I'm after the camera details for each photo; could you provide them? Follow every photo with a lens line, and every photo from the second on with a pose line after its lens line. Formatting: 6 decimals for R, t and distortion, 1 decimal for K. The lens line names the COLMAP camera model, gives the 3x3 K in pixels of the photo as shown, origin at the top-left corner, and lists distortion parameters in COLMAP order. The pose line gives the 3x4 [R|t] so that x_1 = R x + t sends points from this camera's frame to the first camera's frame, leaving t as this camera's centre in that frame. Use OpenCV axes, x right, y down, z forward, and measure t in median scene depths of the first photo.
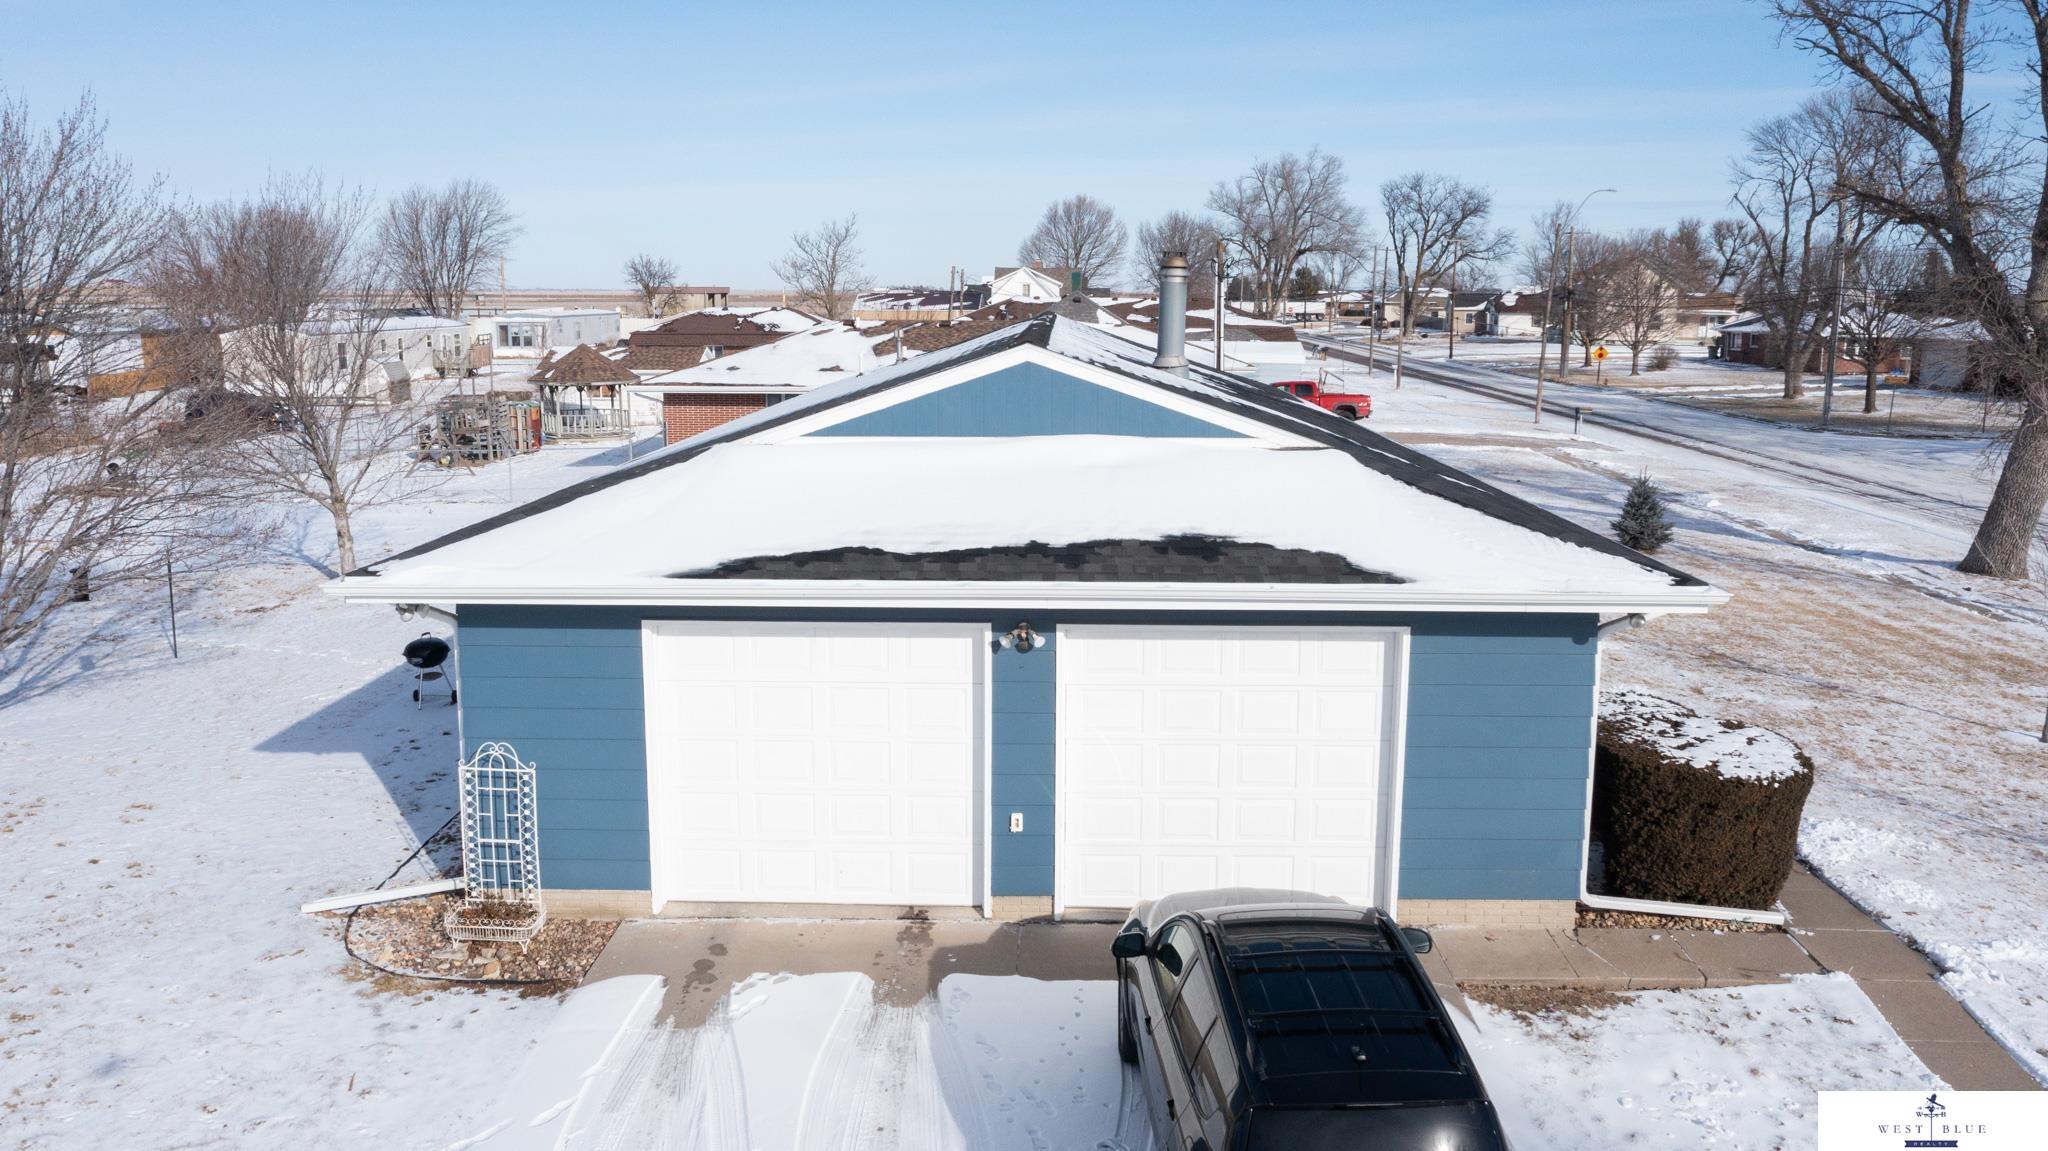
lens RADIAL K [[1606.0, 0, 1022.1], [0, 1606.0, 567.4], [0, 0, 1]] dist [-0.022690, 0.003195]
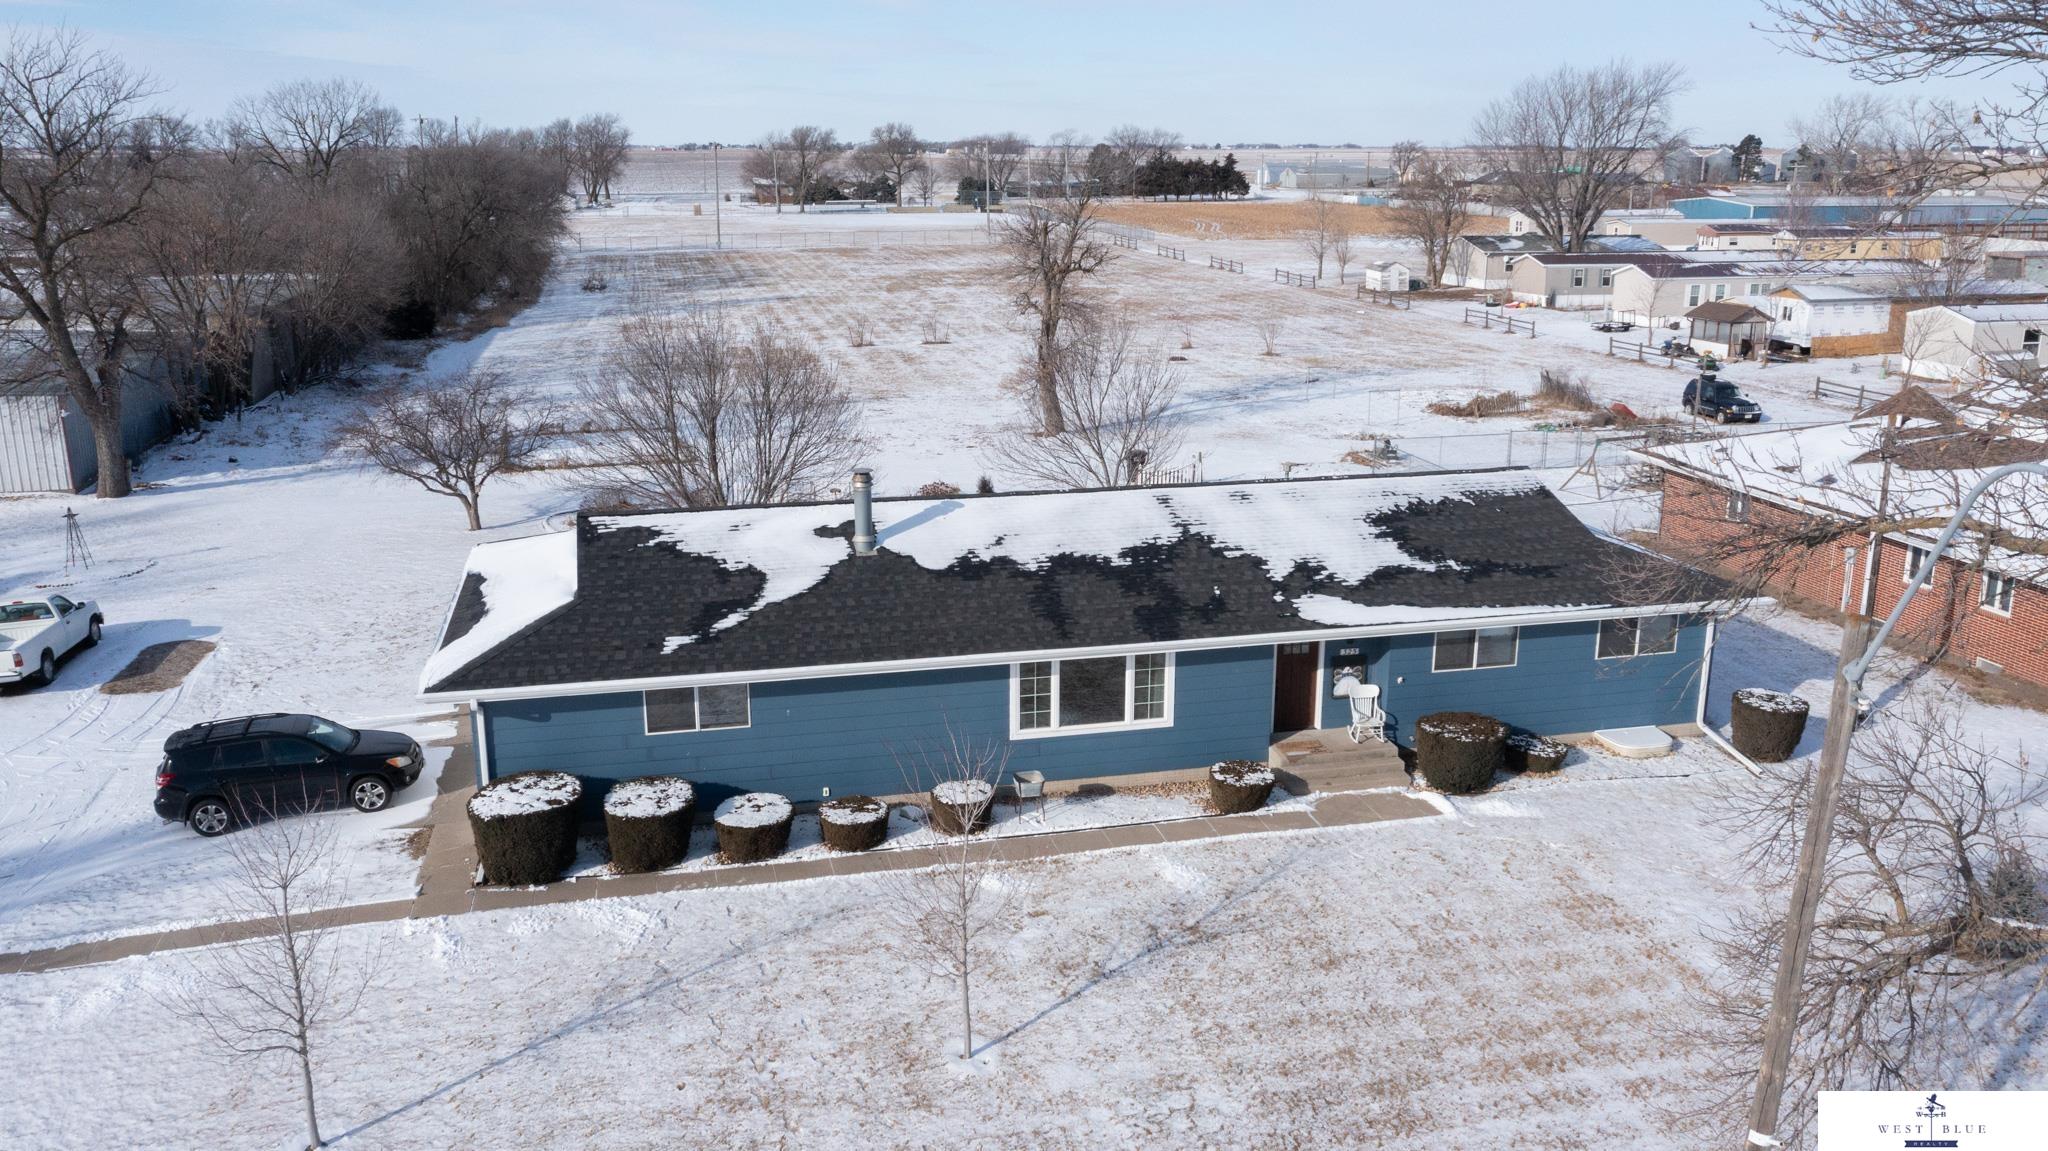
lens RADIAL K [[1606.0, 0, 1020.4], [0, 1606.0, 575.4], [0, 0, 1]] dist [-0.022690, 0.003195]
pose [[0.257510, 0.245163, -0.934657, 2.324414], [-0.162964, 0.964441, 0.208077, -0.641776], [0.952434, 0.098733, 0.288306, 1.006869]]
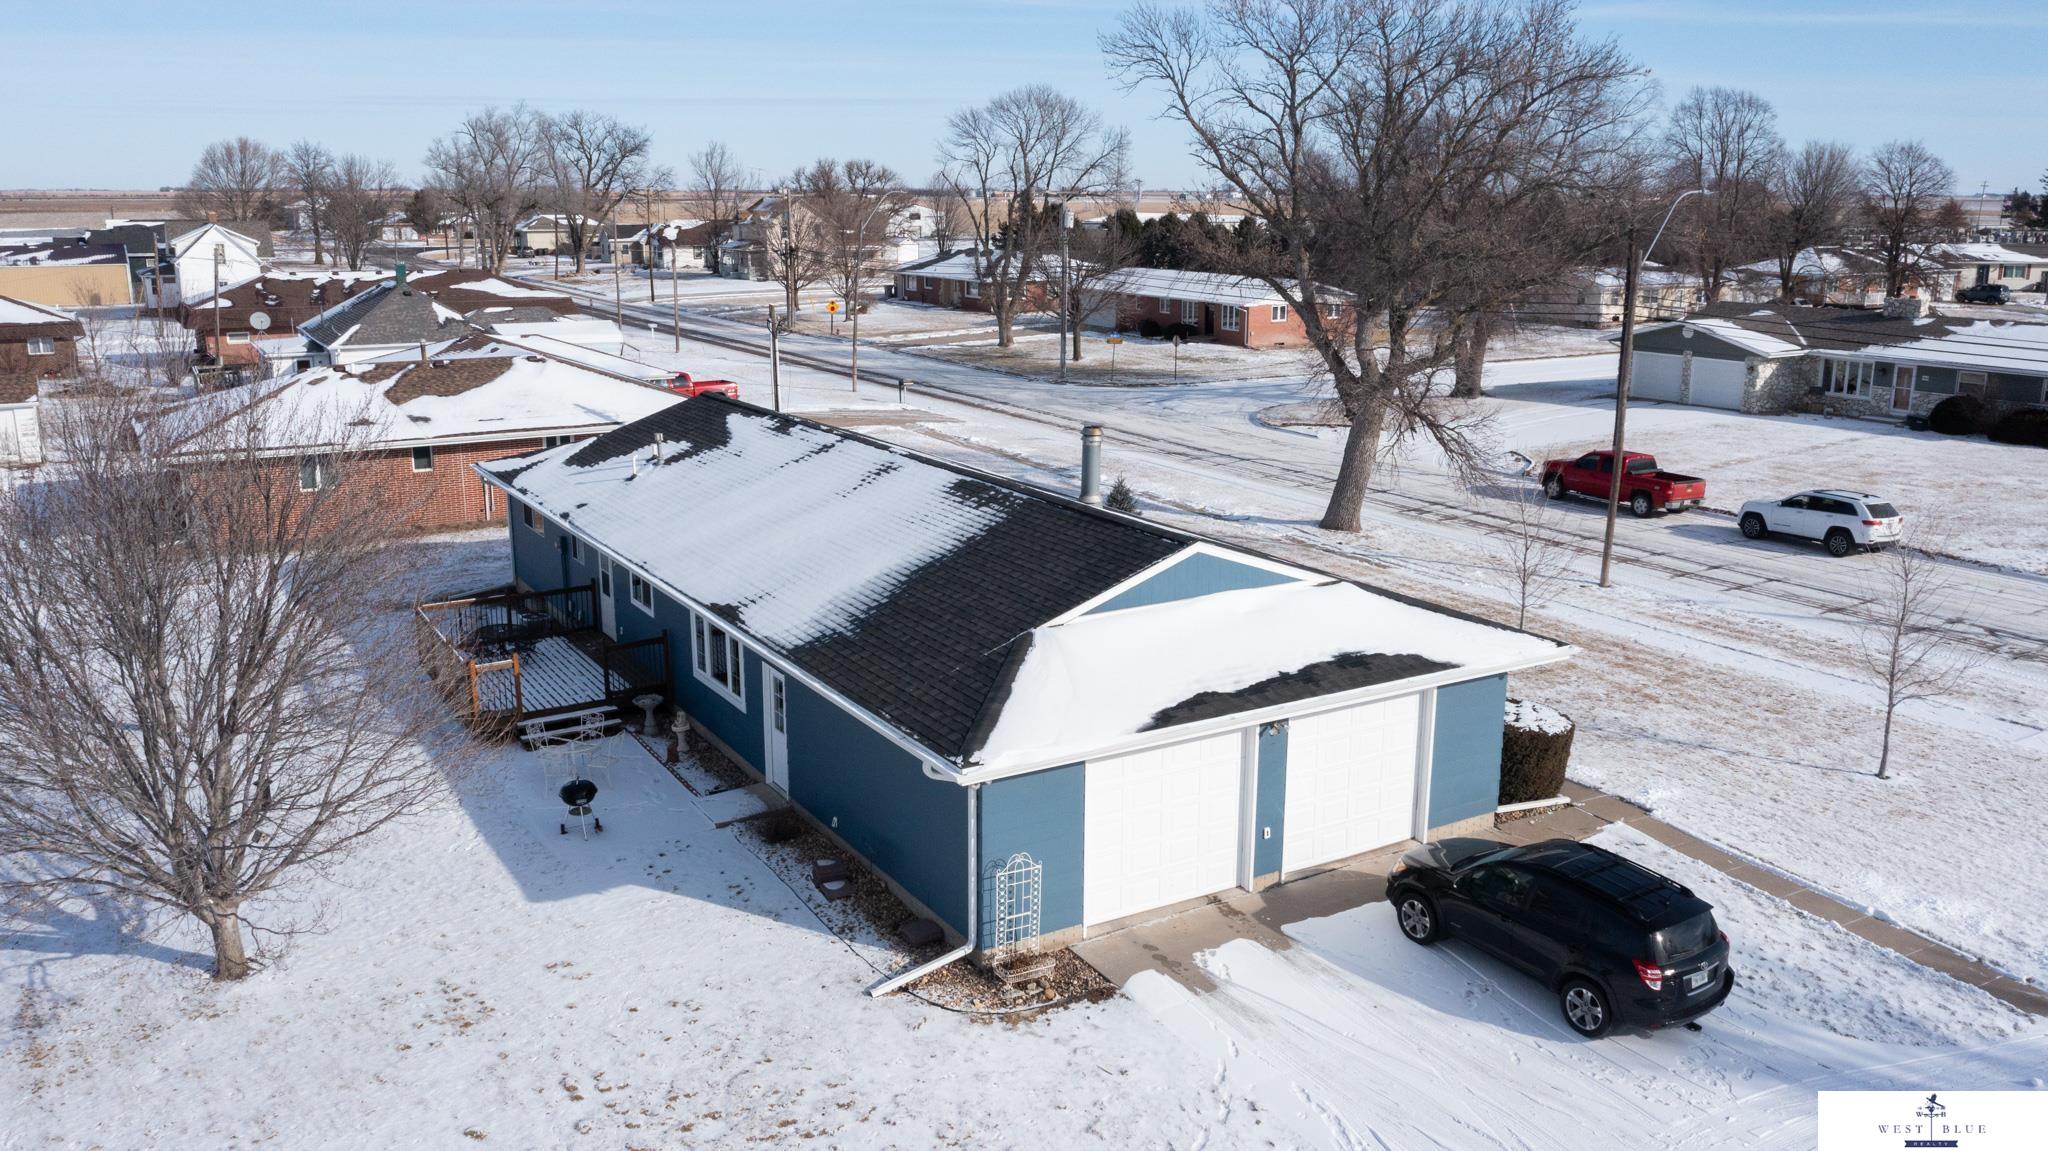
lens RADIAL K [[1606.0, 0, 1021.6], [0, 1606.0, 570.5], [0, 0, 1]] dist [-0.022690, 0.003195]
pose [[0.845408, -0.124129, 0.519496, -1.045658], [0.090971, 0.991873, 0.088956, -0.285459], [-0.526316, -0.027946, 0.849830, -0.296411]]
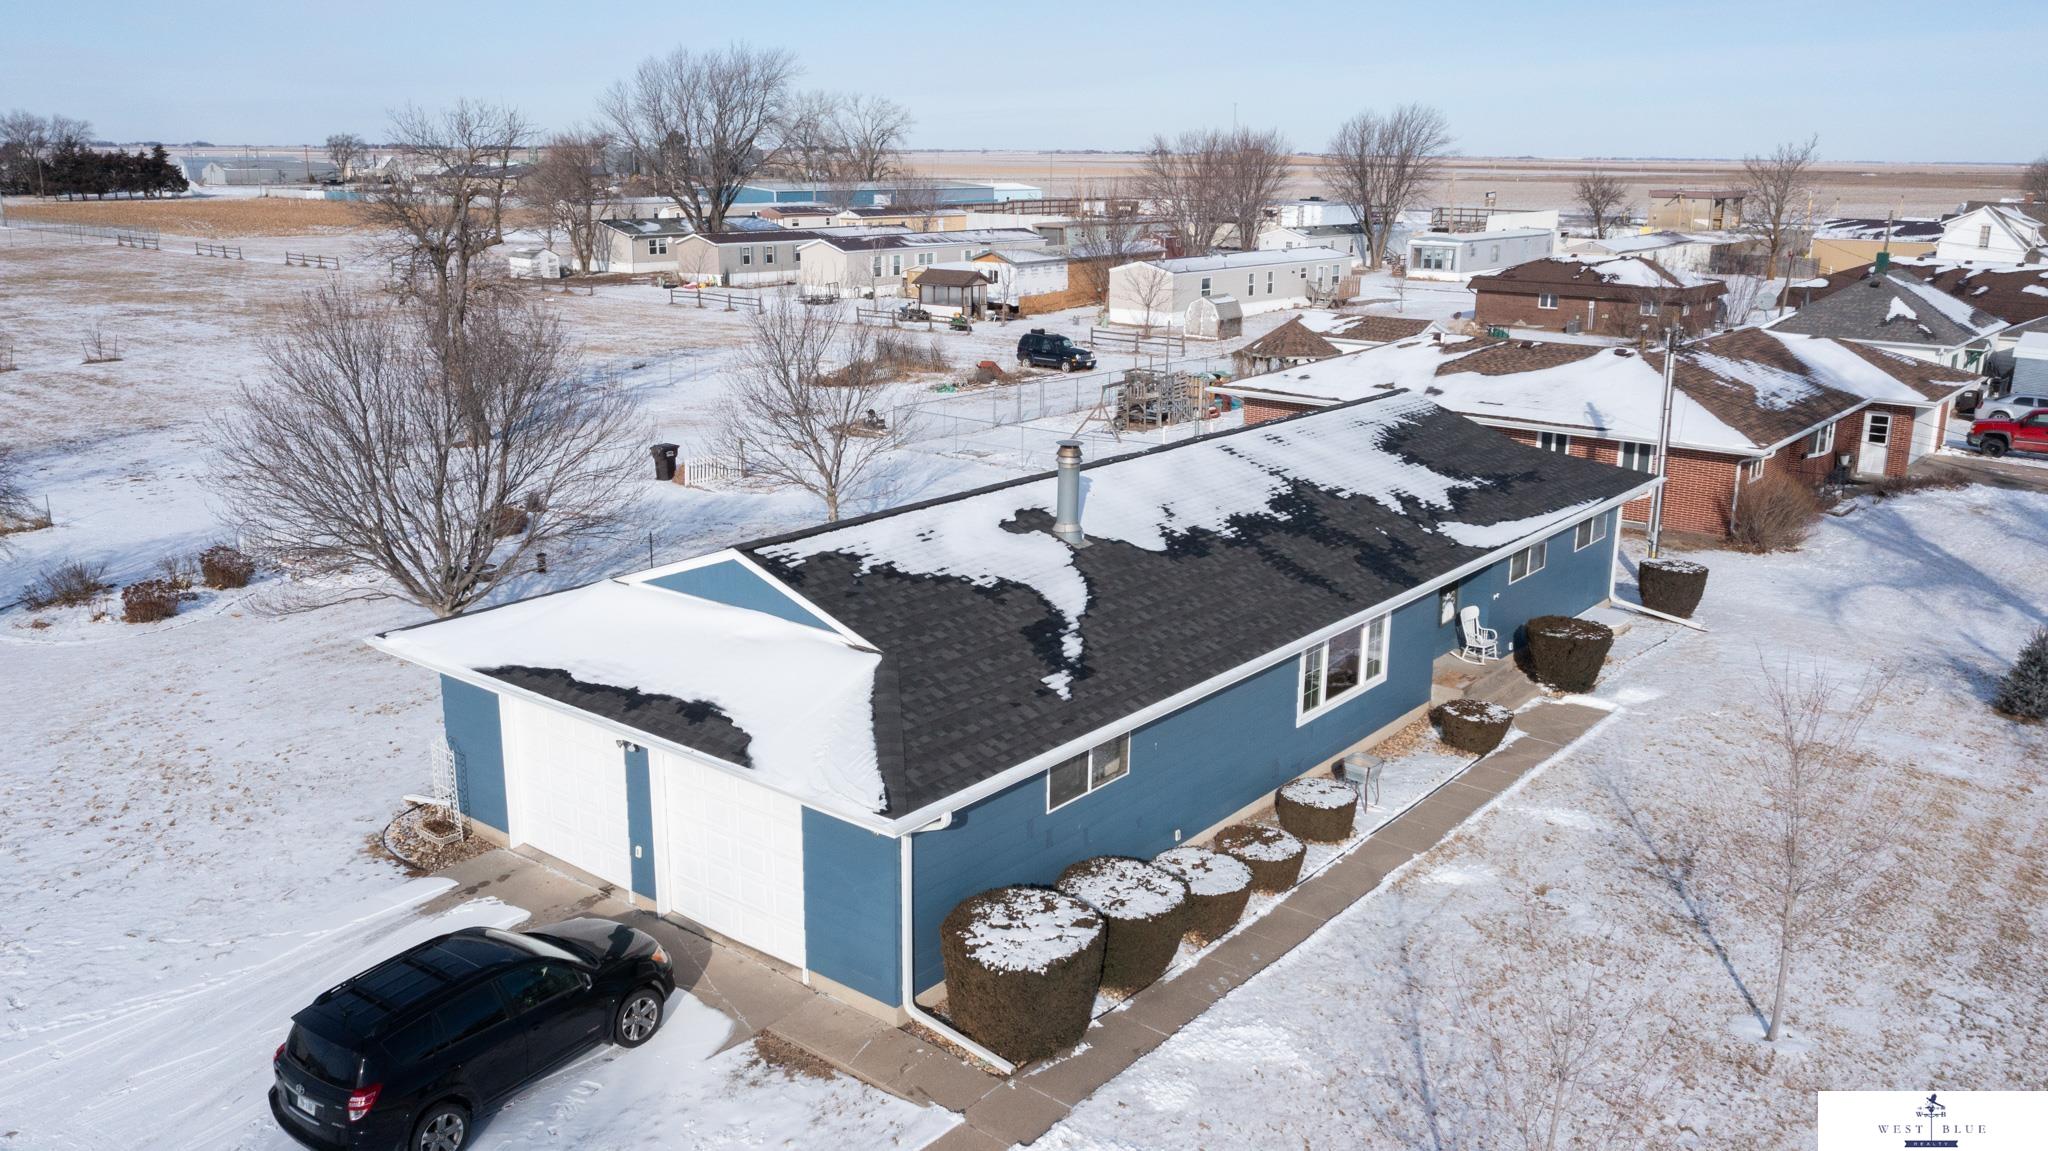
lens RADIAL K [[1606.0, 0, 1023.8], [0, 1606.0, 567.7], [0, 0, 1]] dist [-0.022690, 0.003195]
pose [[0.795037, 0.155589, -0.586266, 1.178061], [-0.109305, 0.987468, 0.113835, -0.342107], [0.596631, -0.026421, 0.802081, -0.058411]]
